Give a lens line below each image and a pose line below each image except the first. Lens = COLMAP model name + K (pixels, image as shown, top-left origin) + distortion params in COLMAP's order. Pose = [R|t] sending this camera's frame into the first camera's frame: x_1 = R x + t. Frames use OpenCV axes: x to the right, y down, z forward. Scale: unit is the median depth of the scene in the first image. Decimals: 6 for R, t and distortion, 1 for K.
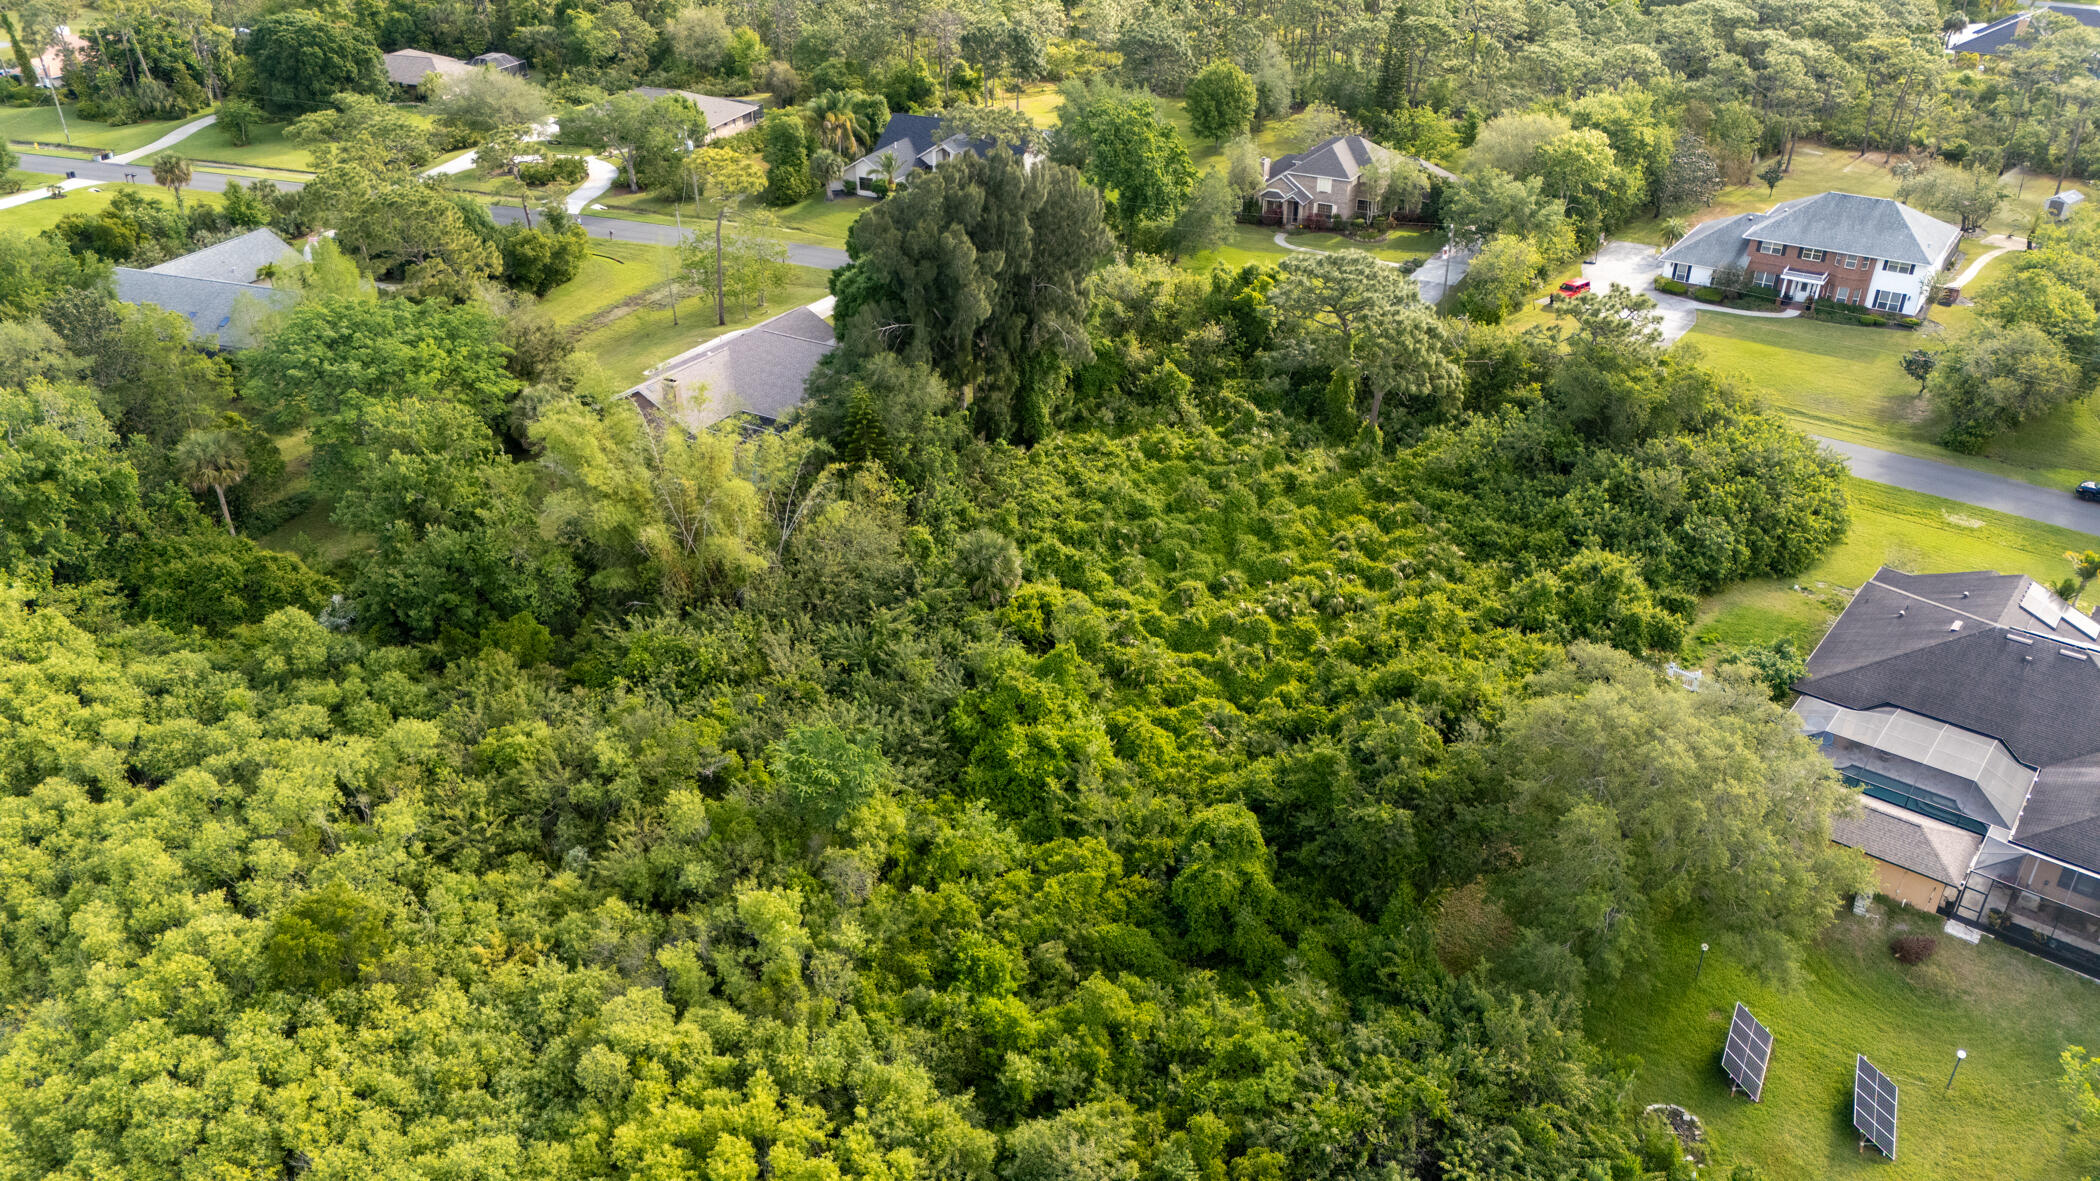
lens RADIAL K [[1540.2, 0, 1053.4], [0, 1540.2, 592.5], [0, 0, 1]] dist [0.072134, -0.068451]
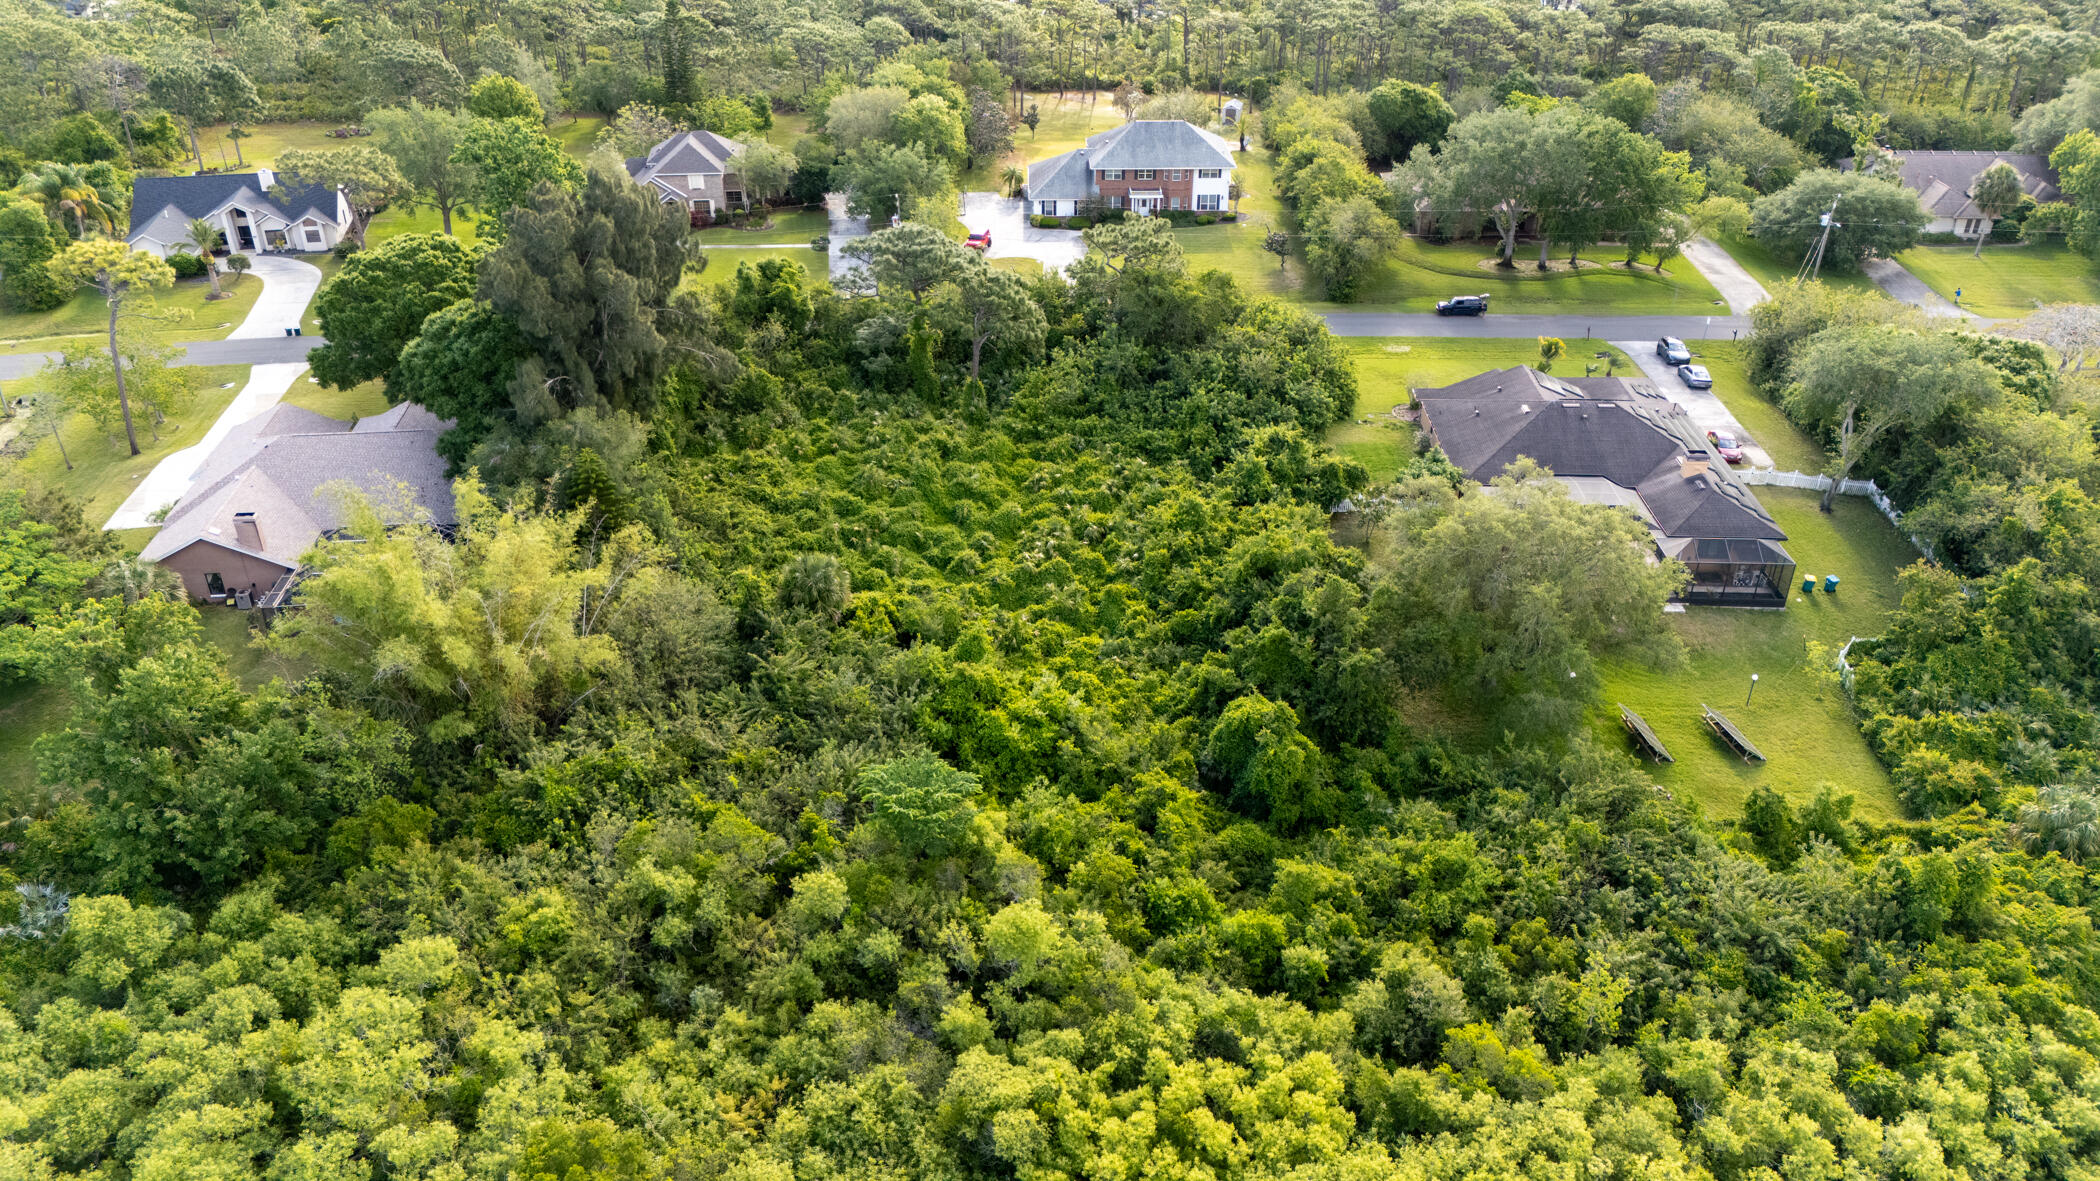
lens RADIAL K [[1540.2, 0, 1053.4], [0, 1540.2, 592.5], [0, 0, 1]] dist [0.072134, -0.068451]
pose [[0.802004, -0.292082, 0.521036, -0.360739], [0.291015, 0.952828, 0.086190, -0.045775], [-0.521632, 0.082504, 0.849172, 0.081117]]
